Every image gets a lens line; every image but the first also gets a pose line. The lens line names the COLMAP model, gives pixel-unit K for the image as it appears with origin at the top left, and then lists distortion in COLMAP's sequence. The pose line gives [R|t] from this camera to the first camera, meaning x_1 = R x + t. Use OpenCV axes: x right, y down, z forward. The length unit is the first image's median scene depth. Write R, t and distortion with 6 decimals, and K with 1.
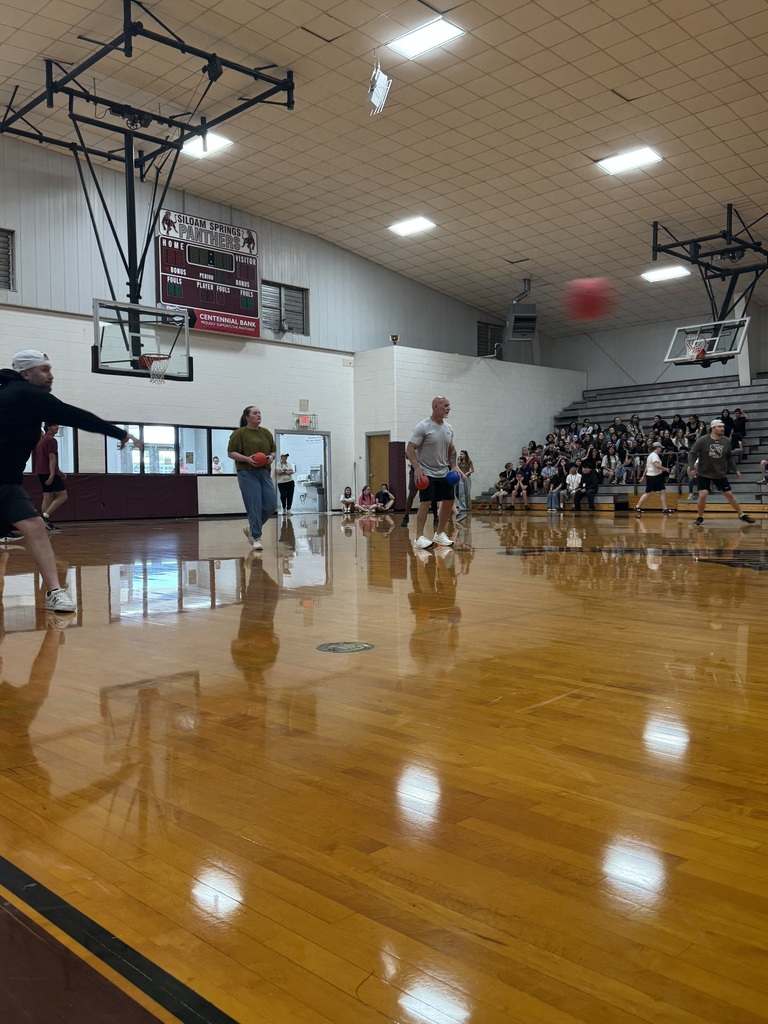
lens RADIAL K [[899.6, 0, 389.5], [0, 899.6, 530.3], [0, 0, 1]] dist [0.066743, -0.087596]
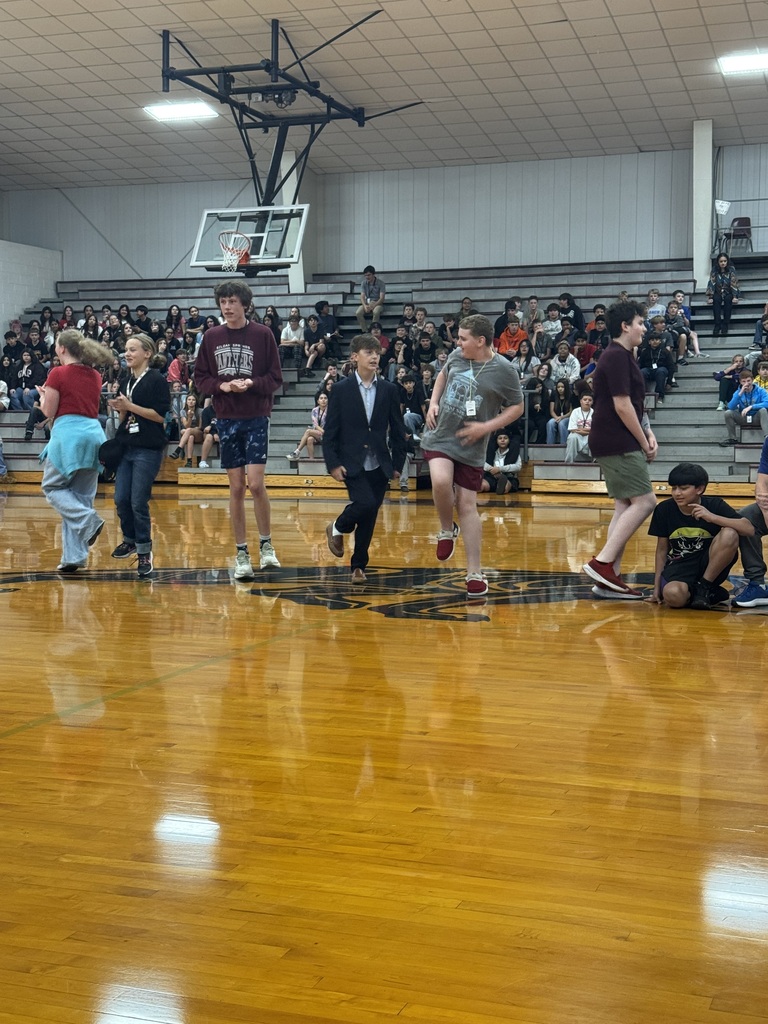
lens RADIAL K [[1461.3, 0, 381.9], [0, 1461.3, 521.1], [0, 0, 1]] dist [0.122487, 0.000000]
pose [[0.907475, -0.016924, 0.419764, -0.012224], [0.008374, 0.999718, 0.022202, -0.017107], [-0.420022, -0.016633, 0.907362, -0.013684]]
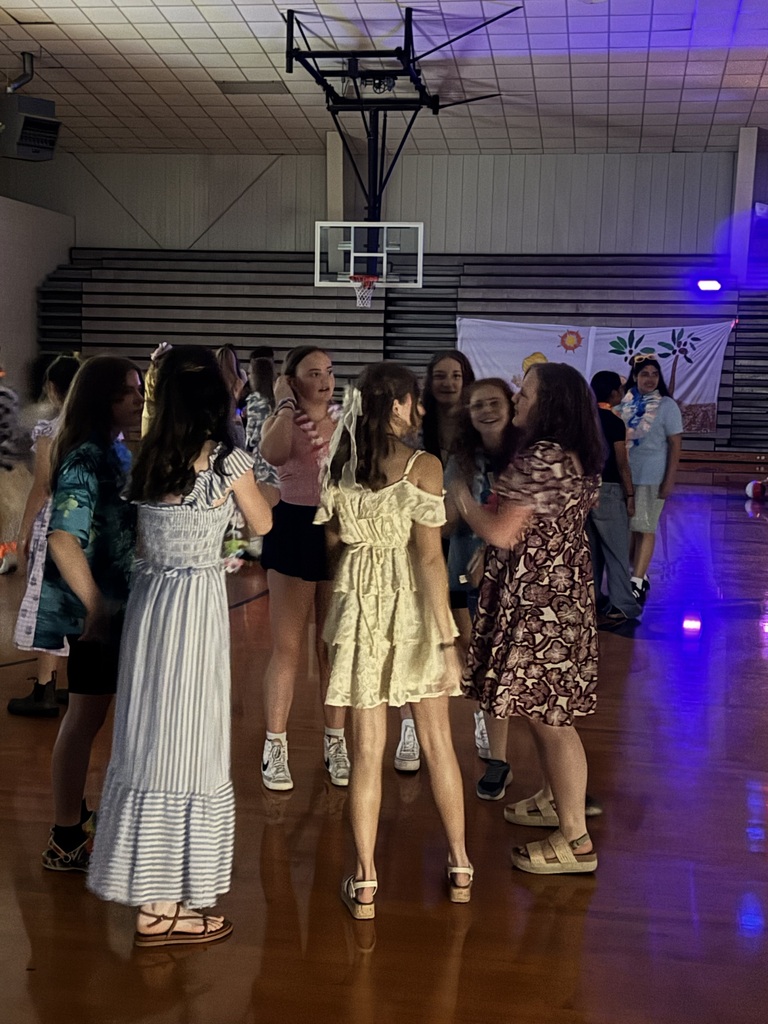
lens RADIAL K [[1388.6, 0, 388.4], [0, 1388.6, 512.2], [0, 0, 1]] dist [0.108323, 0.000000]
pose [[0.818963, -0.019256, 0.573523, -0.226907], [-0.010431, 0.998772, 0.048427, -0.034302], [-0.573751, -0.045642, 0.817757, 0.130969]]
